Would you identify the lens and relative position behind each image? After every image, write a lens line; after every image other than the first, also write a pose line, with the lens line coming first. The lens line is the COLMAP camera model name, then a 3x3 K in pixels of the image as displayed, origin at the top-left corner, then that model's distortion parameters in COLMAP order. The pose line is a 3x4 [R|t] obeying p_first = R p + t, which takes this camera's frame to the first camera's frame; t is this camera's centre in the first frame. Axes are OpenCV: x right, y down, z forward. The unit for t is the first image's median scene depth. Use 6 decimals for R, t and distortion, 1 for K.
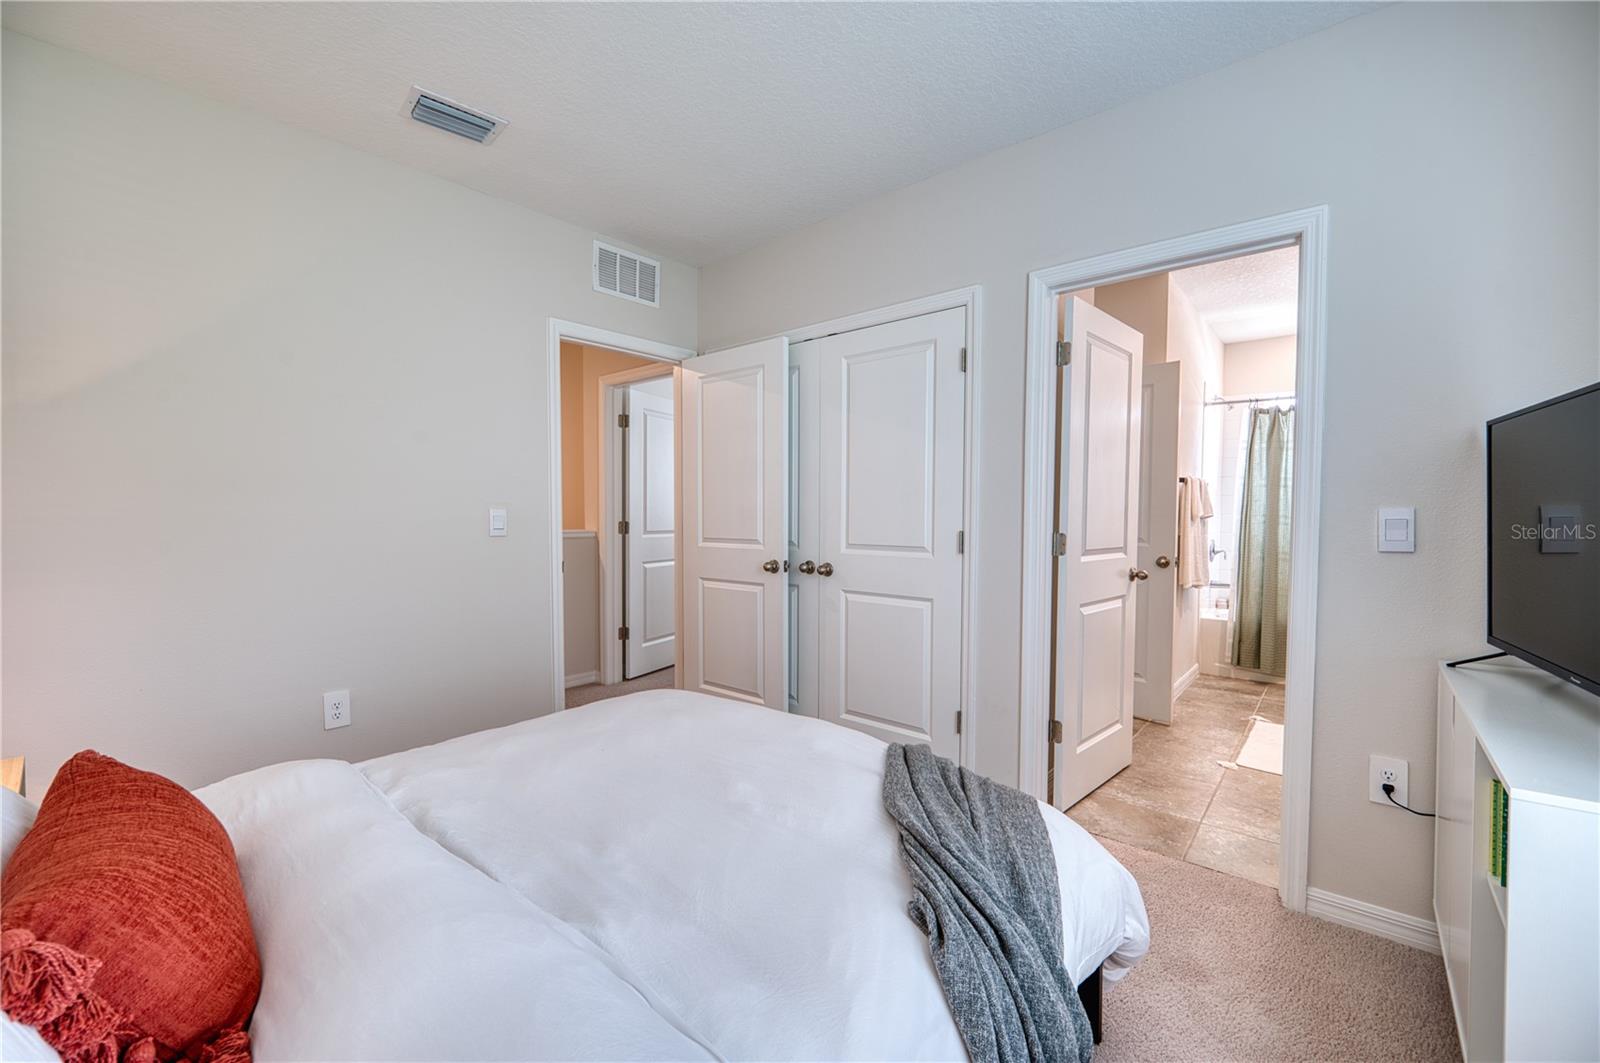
lens RADIAL K [[663.4, 0, 806.8], [0, 663.4, 534.6], [0, 0, 1]] dist [-0.001692, -0.000578]
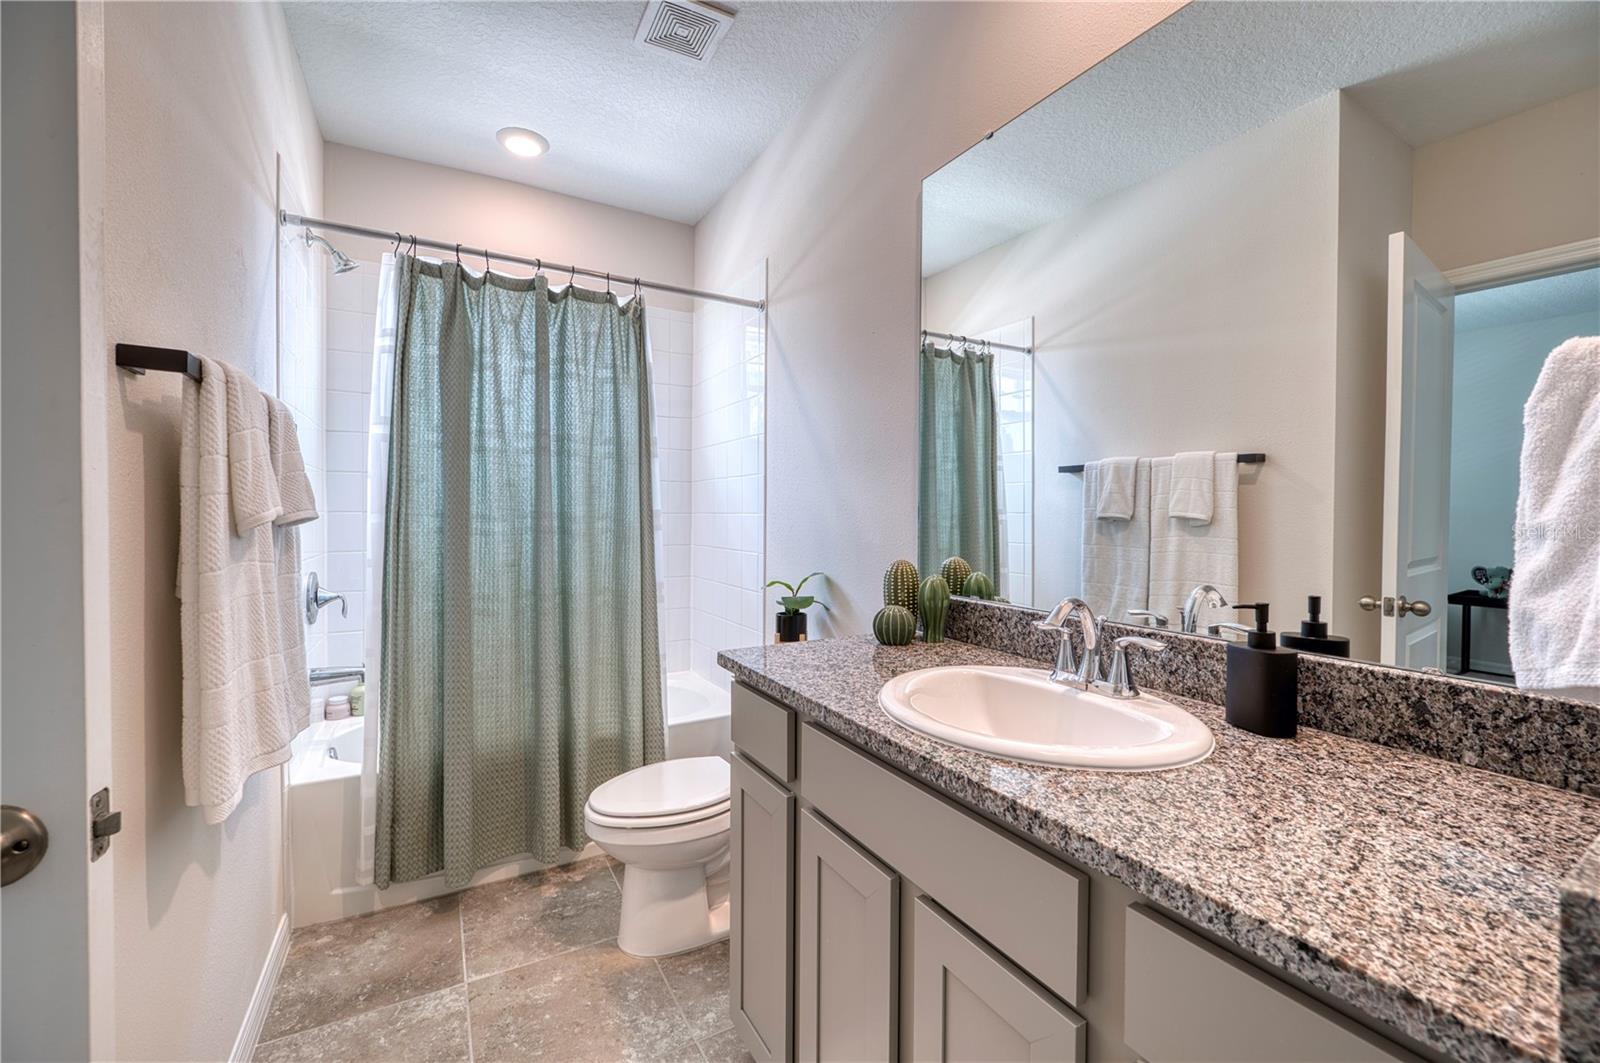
lens RADIAL K [[663.4, 0, 799.5], [0, 663.4, 526.9], [0, 0, 1]] dist [-0.001692, -0.000578]
pose [[0.368076, -0.021546, 0.929546, 0.372392], [0.026346, 0.999572, 0.012737, -0.019911], [-0.929422, 0.019802, 0.368486, 0.617788]]
